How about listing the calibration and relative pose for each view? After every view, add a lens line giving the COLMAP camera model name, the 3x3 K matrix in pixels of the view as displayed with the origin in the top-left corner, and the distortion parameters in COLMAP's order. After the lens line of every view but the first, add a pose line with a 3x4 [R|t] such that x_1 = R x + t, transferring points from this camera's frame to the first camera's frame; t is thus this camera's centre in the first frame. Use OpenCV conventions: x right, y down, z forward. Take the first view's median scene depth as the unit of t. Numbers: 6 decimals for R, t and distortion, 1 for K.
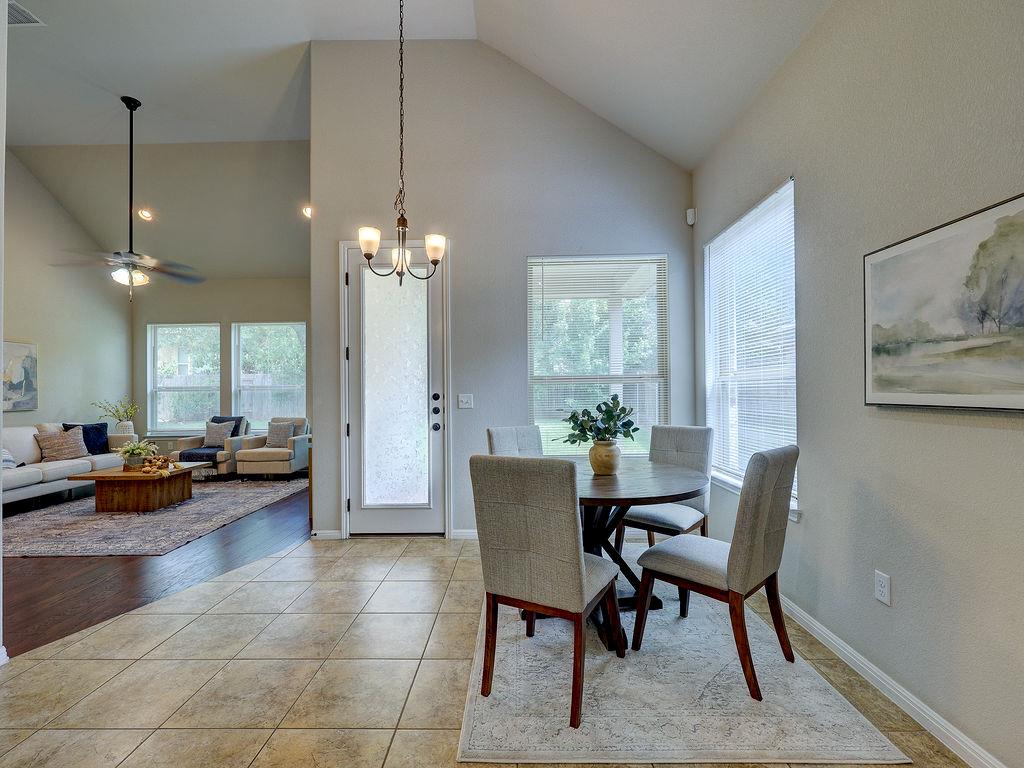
lens RADIAL K [[462.7, 0, 508.6], [0, 462.7, 384.7], [0, 0, 1]] dist [-0.001928, 0.000718]
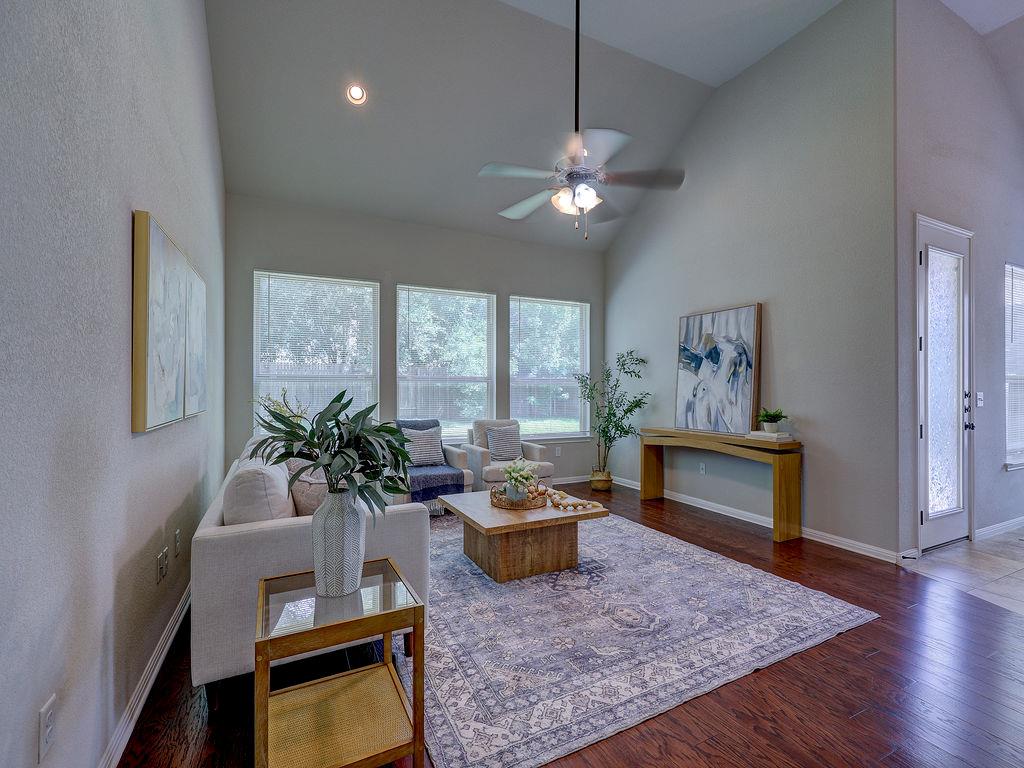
lens RADIAL K [[462.7, 0, 511.5], [0, 462.7, 390.9], [0, 0, 1]] dist [-0.001928, 0.000718]
pose [[0.891646, 0.011031, 0.452600, -1.715250], [-0.020714, 0.999650, 0.016444, 0.023974], [-0.452260, -0.024038, 0.891562, 0.687955]]
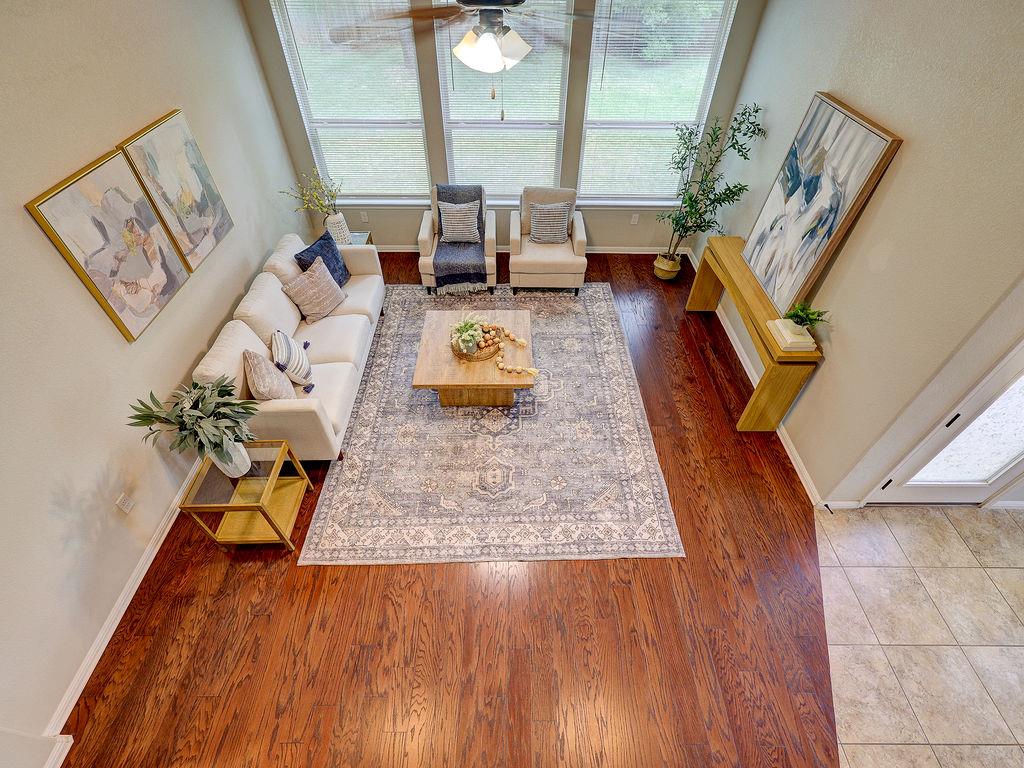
lens RADIAL K [[462.7, 0, 510.4], [0, 462.7, 385.1], [0, 0, 1]] dist [-0.001928, 0.000718]
pose [[0.999926, -0.000491, 0.012192, -1.168583], [-0.008580, 0.682140, 0.731172, -0.489043], [-0.008676, -0.731222, 0.682085, 0.719589]]
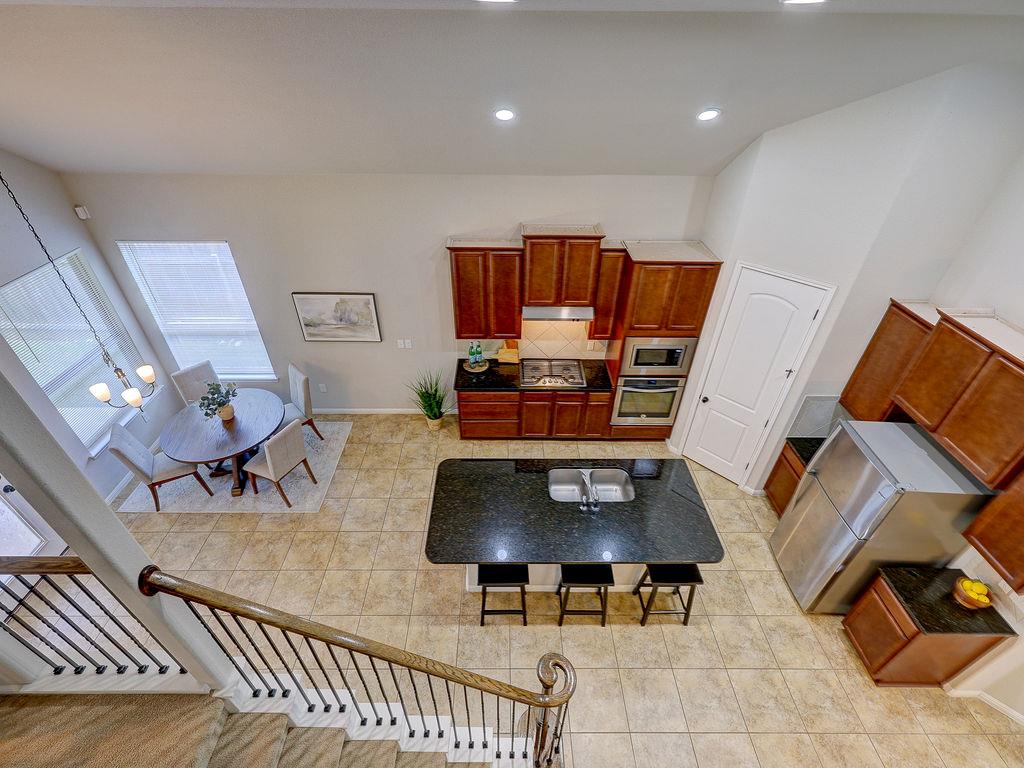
lens RADIAL K [[462.7, 0, 510.2], [0, 462.7, 390.0], [0, 0, 1]] dist [-0.001928, 0.000718]
pose [[-0.018949, -0.598270, 0.801070, -1.048696], [-0.023436, 0.801260, 0.597858, -0.880543], [-0.999546, -0.007445, -0.029204, -0.120411]]
